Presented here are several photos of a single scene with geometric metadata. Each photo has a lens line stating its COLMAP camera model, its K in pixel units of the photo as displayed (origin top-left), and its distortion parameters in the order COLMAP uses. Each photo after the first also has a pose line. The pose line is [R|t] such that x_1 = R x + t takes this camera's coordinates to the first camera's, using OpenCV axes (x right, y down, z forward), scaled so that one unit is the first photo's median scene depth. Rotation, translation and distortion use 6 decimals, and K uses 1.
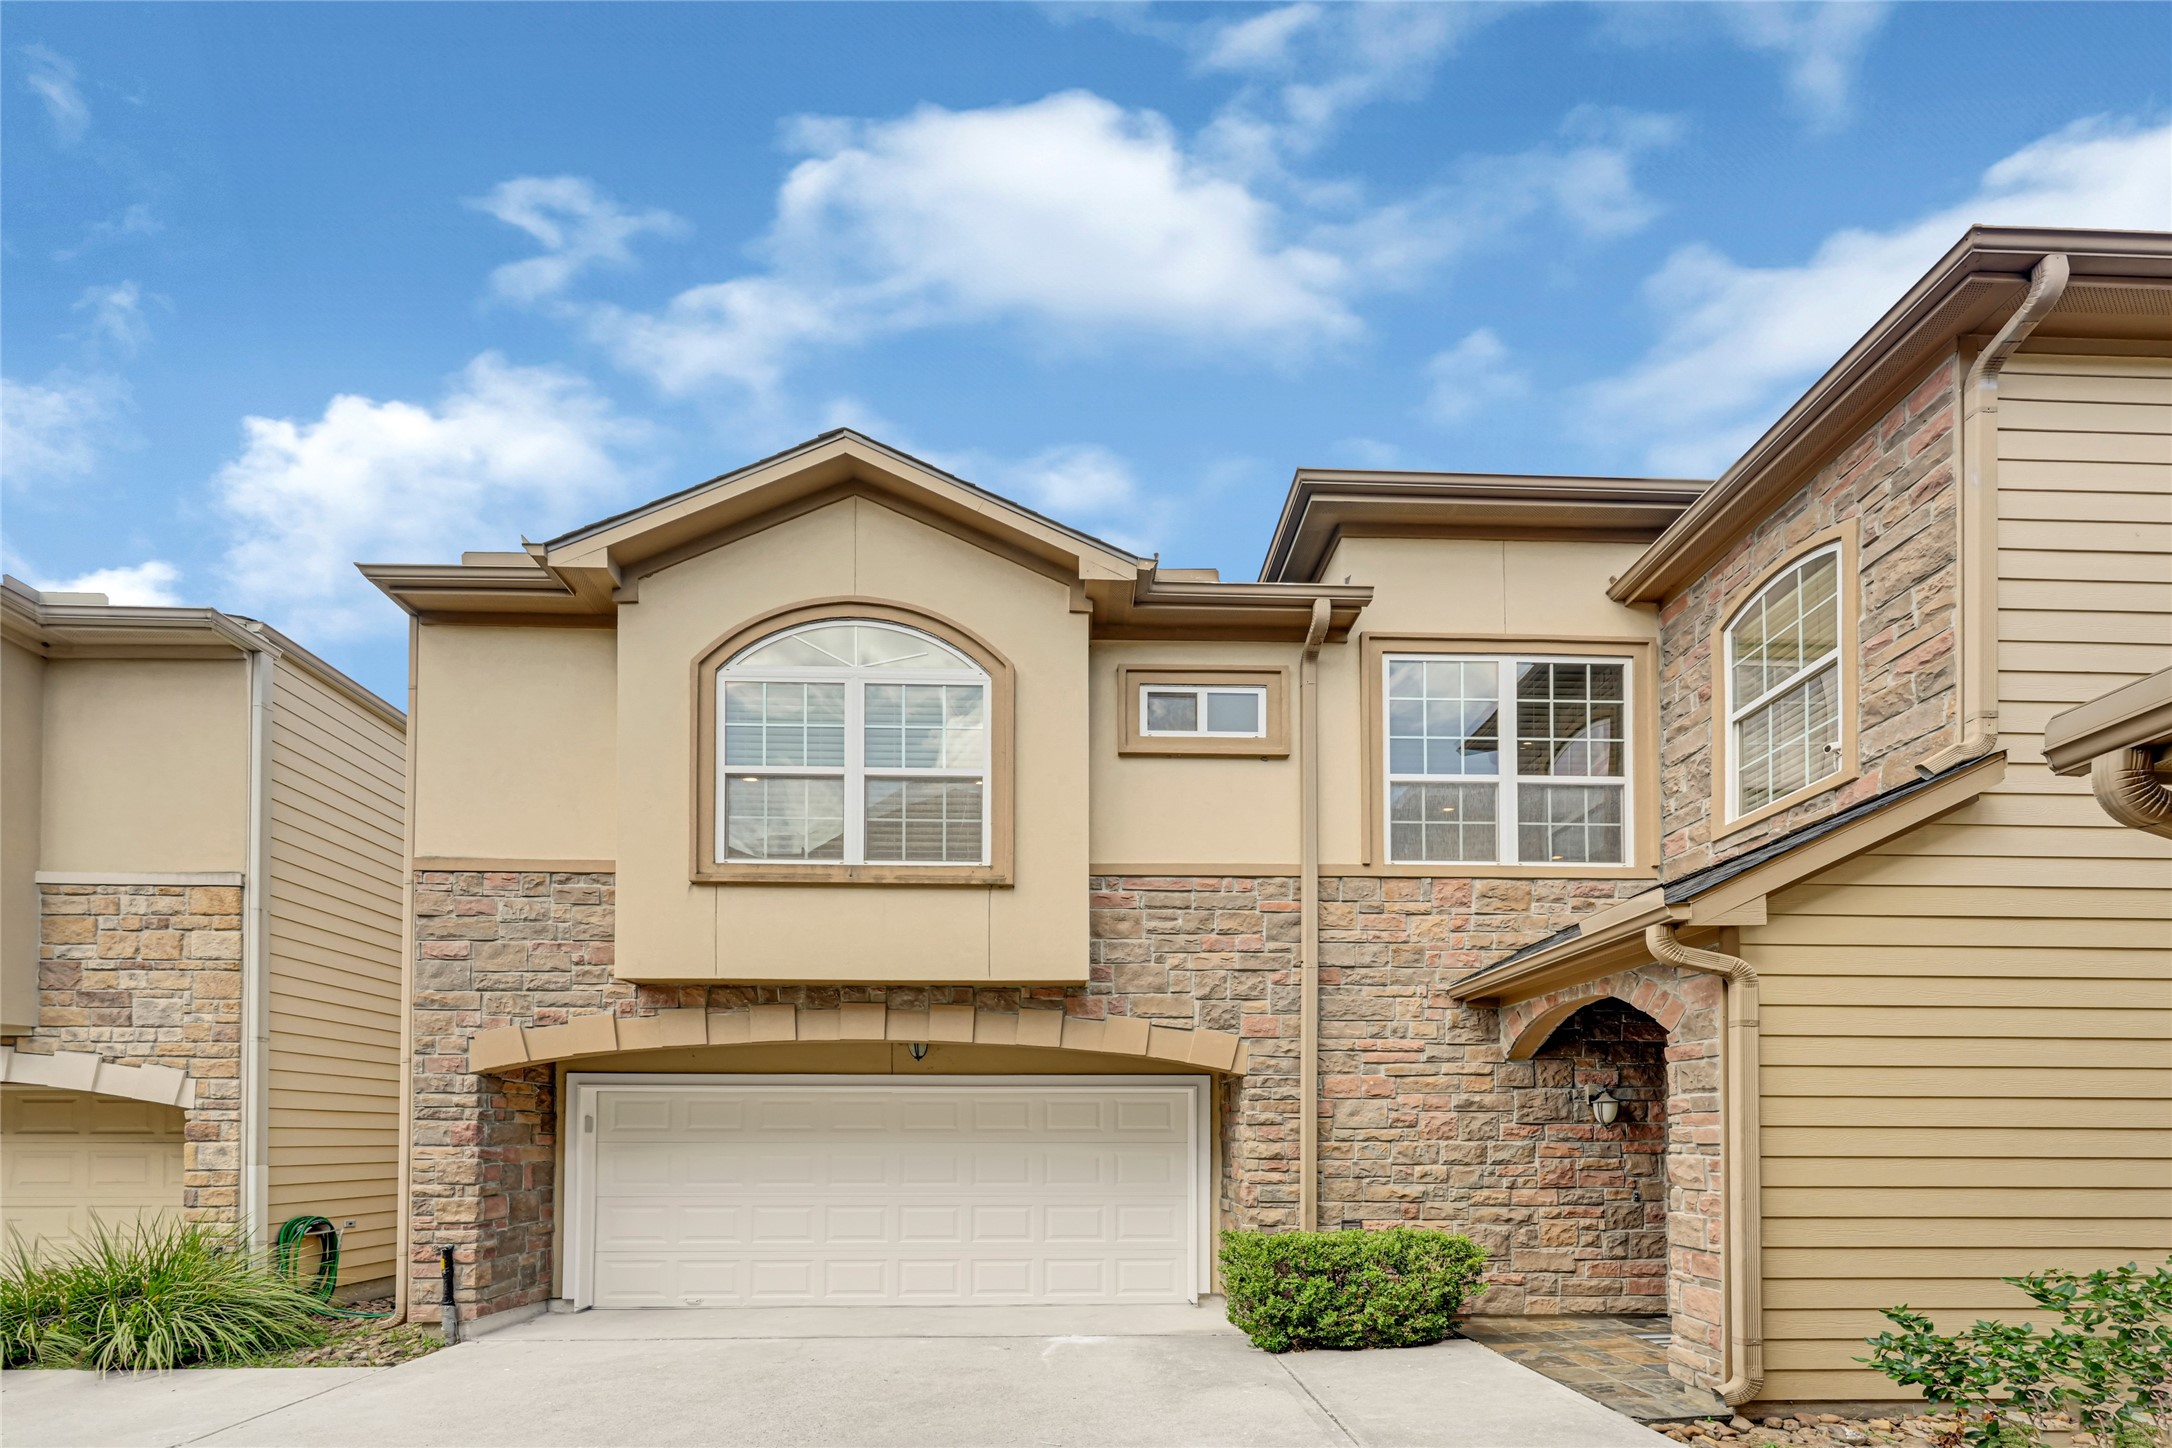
lens RADIAL K [[829.9, 0, 1086.2], [0, 829.9, 895.2], [0, 0, 1]] dist [-0.001308, -0.000032]
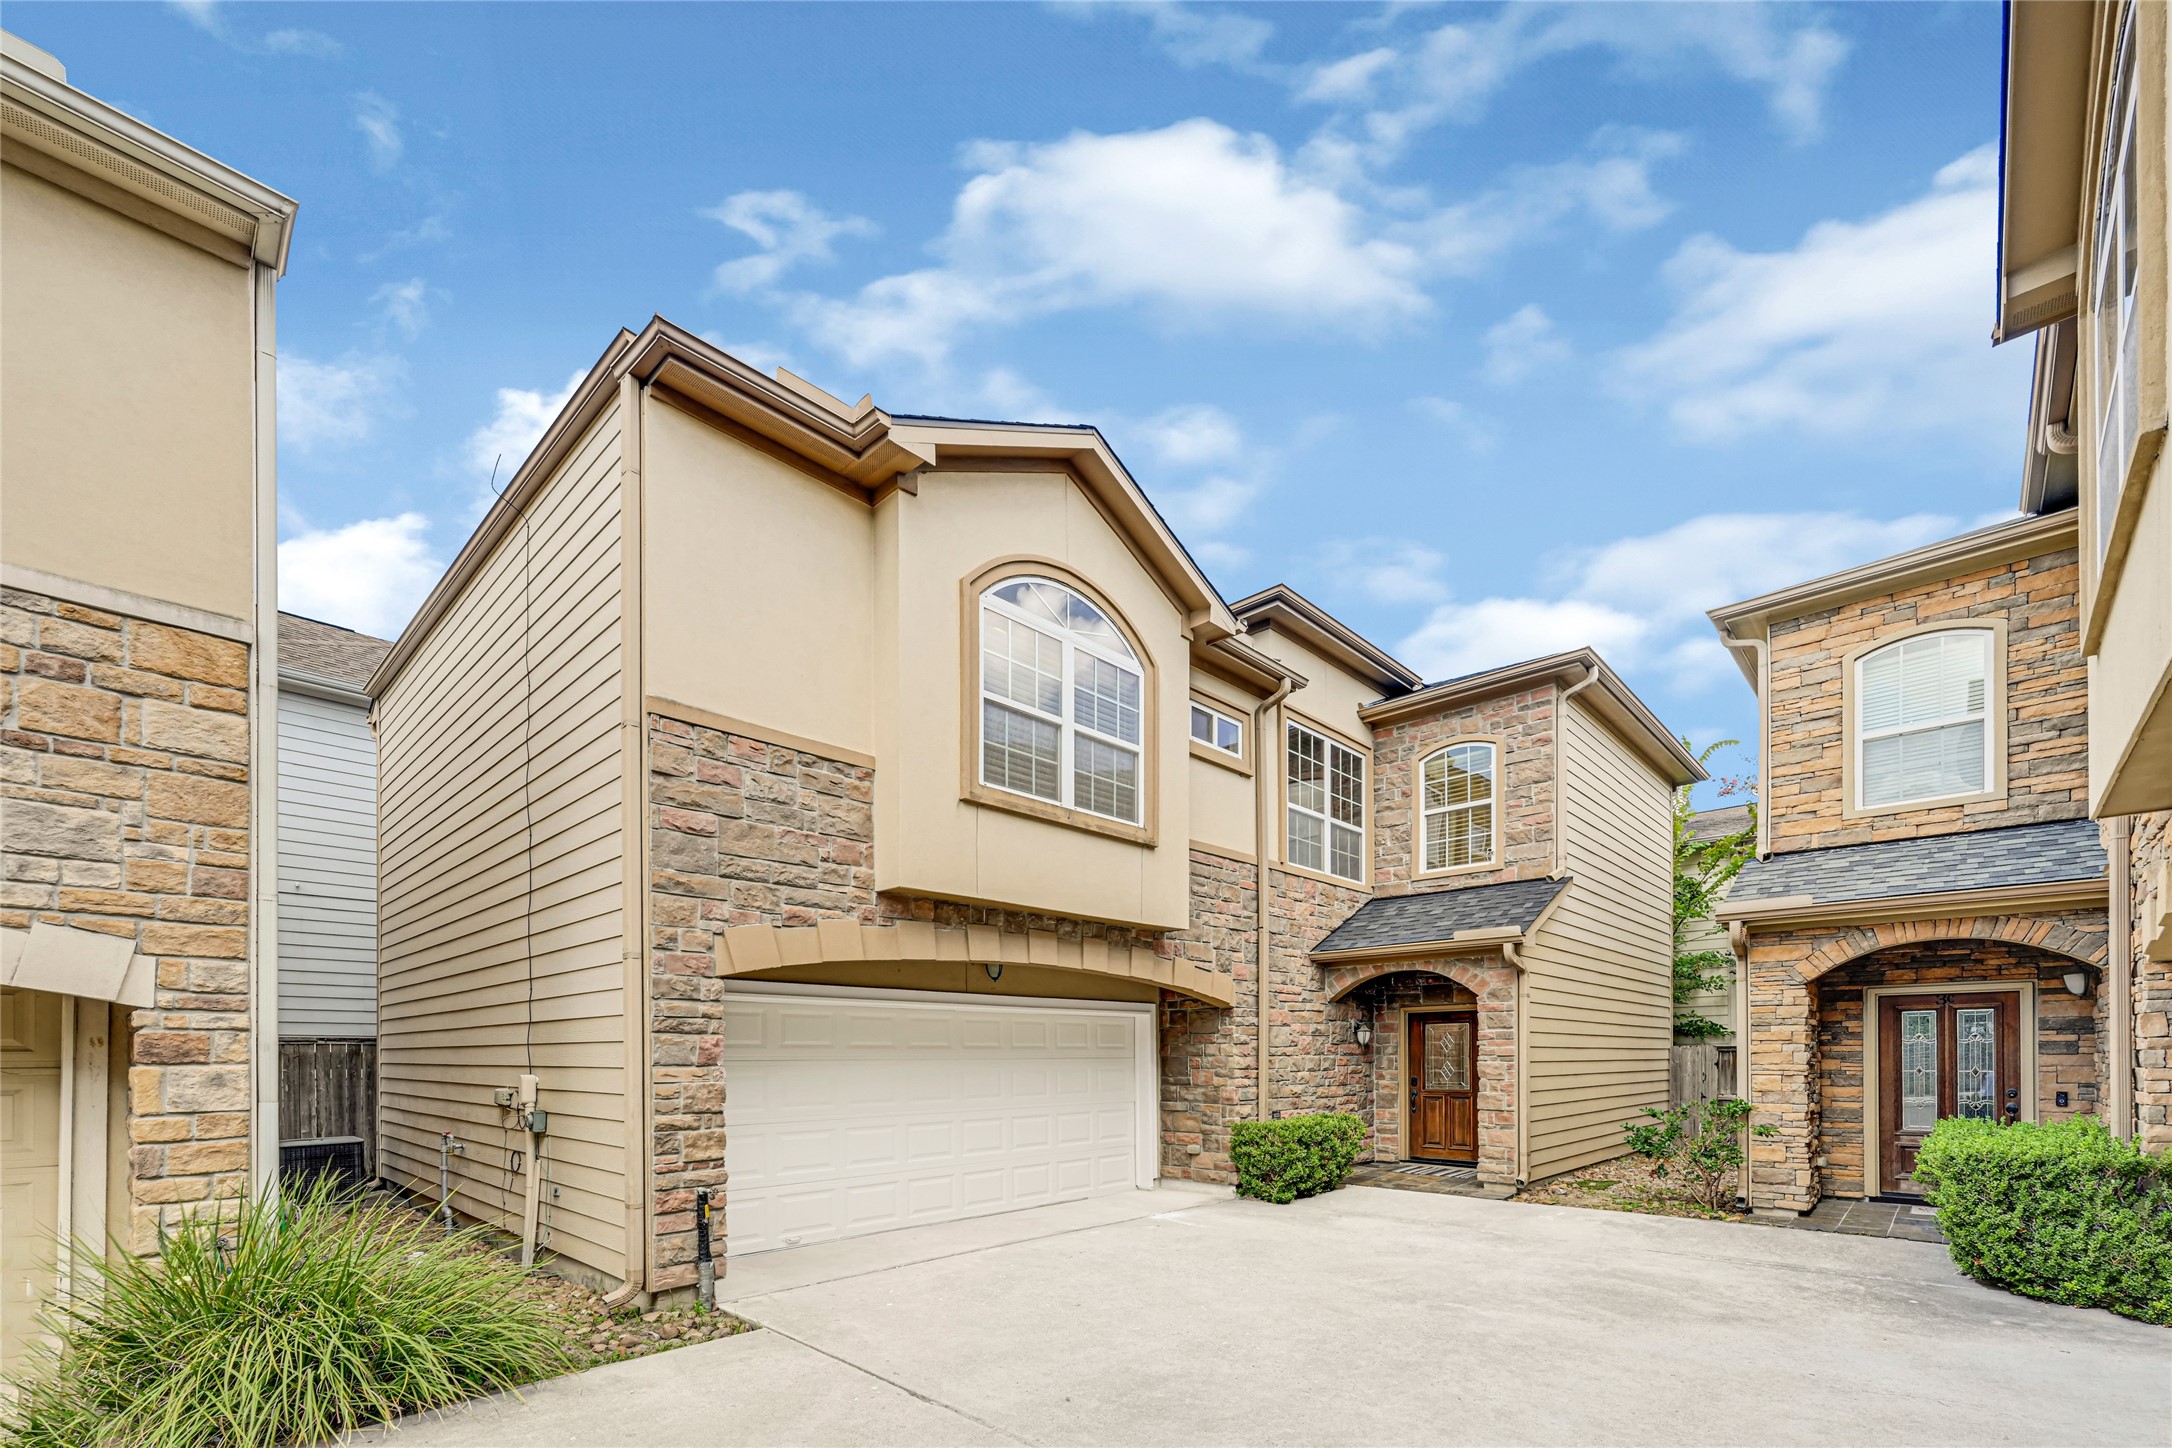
lens RADIAL K [[882.8, 0, 1084.2], [0, 882.8, 732.9], [0, 0, 1]] dist [0.000623, -0.000194]
pose [[0.713840, 0.236952, 0.659004, -1.072428], [-0.192244, 0.971171, -0.140955, 0.028552], [-0.673405, -0.026070, 0.738814, 0.093970]]
